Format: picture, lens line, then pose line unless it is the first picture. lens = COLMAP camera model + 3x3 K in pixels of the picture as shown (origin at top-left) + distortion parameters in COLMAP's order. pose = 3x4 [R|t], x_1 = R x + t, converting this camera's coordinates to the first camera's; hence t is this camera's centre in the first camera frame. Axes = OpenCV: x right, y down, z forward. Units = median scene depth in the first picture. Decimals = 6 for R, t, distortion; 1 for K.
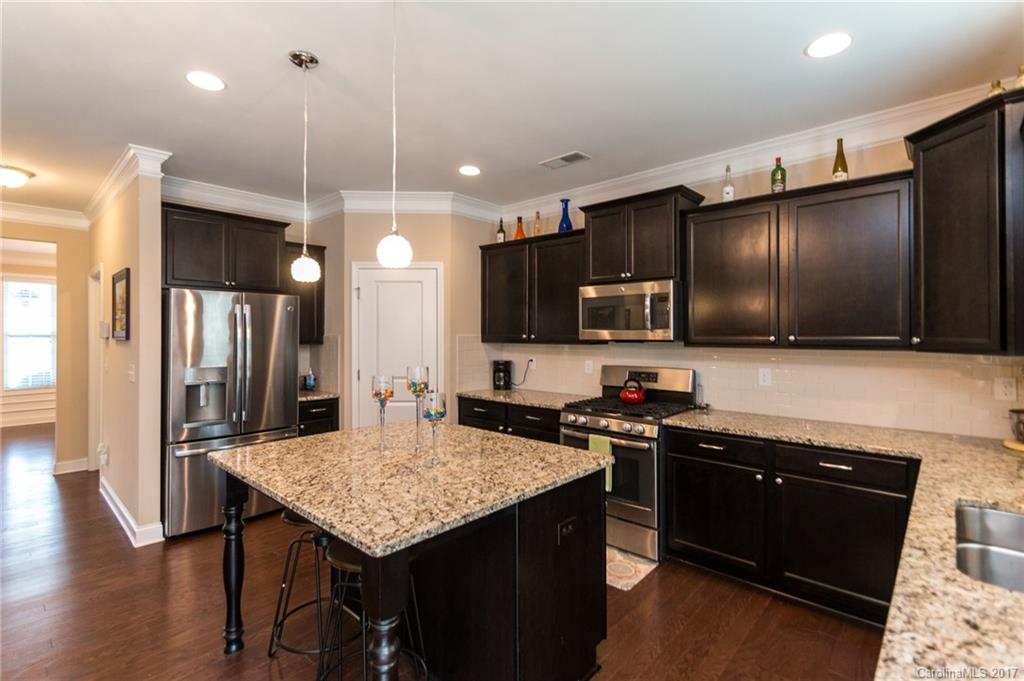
lens RADIAL K [[481.9, 0, 496.9], [0, 481.9, 330.0], [0, 0, 1]] dist [0.014246, -0.004485]
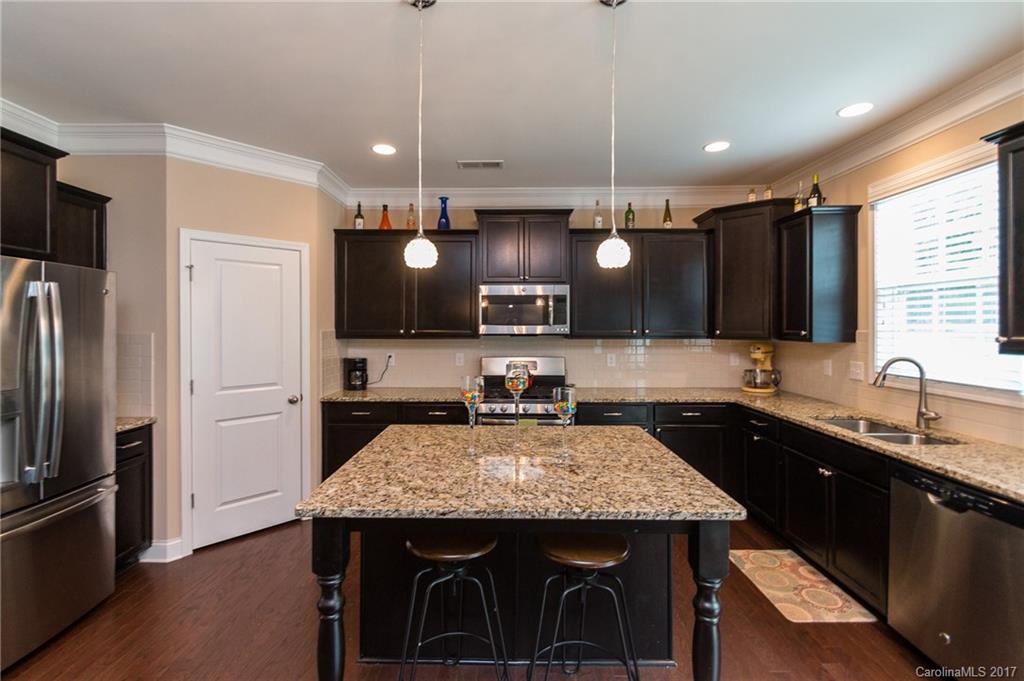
lens RADIAL K [[481.9, 0, 505.4], [0, 481.9, 322.7], [0, 0, 1]] dist [0.014246, -0.004485]
pose [[0.727749, 0.004102, 0.685832, -0.538856], [-0.003859, 0.999991, -0.001886, -0.004016], [-0.685833, -0.001274, 0.727758, 0.192582]]
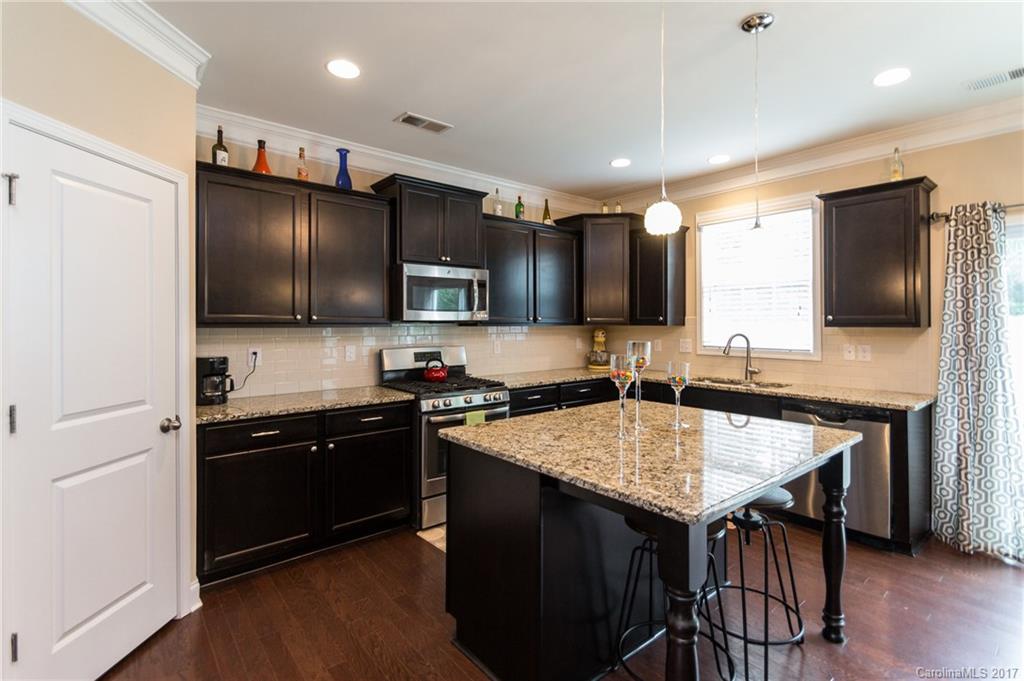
lens RADIAL K [[481.9, 0, 512.4], [0, 481.9, 320.6], [0, 0, 1]] dist [0.014246, -0.004485]
pose [[0.105009, 0.005912, 0.994454, -0.739200], [-0.003298, 0.999979, -0.005596, 0.025065], [-0.994466, -0.002692, 0.105026, 0.731011]]
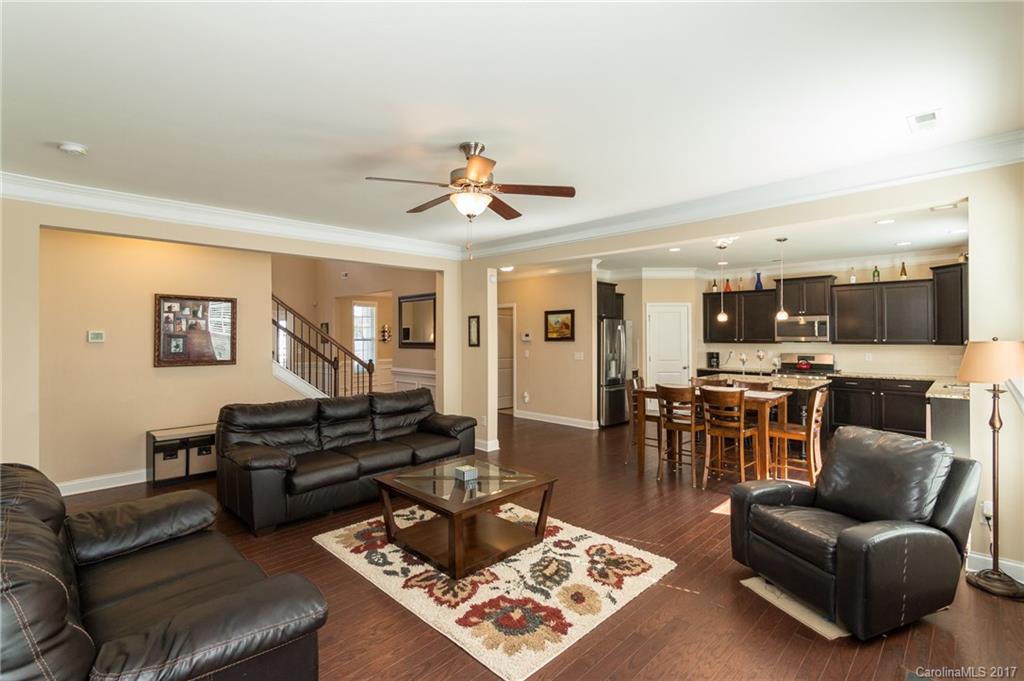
lens RADIAL K [[481.9, 0, 498.4], [0, 481.9, 333.8], [0, 0, 1]] dist [0.014246, -0.004485]
pose [[0.999937, 0.000090, -0.011222, -1.090632], [-0.000097, 1.000000, -0.000622, -0.012163], [0.011222, 0.000623, 0.999937, -1.234344]]
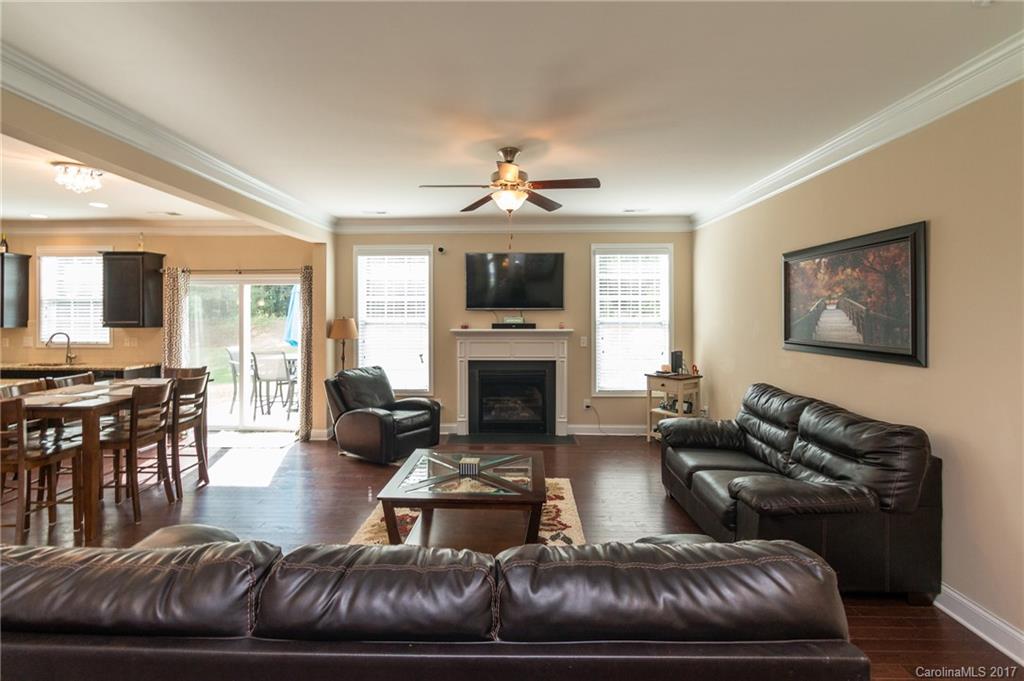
lens RADIAL K [[481.9, 0, 504.1], [0, 481.9, 313.2], [0, 0, 1]] dist [0.014246, -0.004485]
pose [[-0.684939, 0.010533, 0.728524, -1.884471], [-0.000018, 0.999895, -0.014474, 0.004105], [-0.728601, -0.009927, -0.684867, 0.357844]]
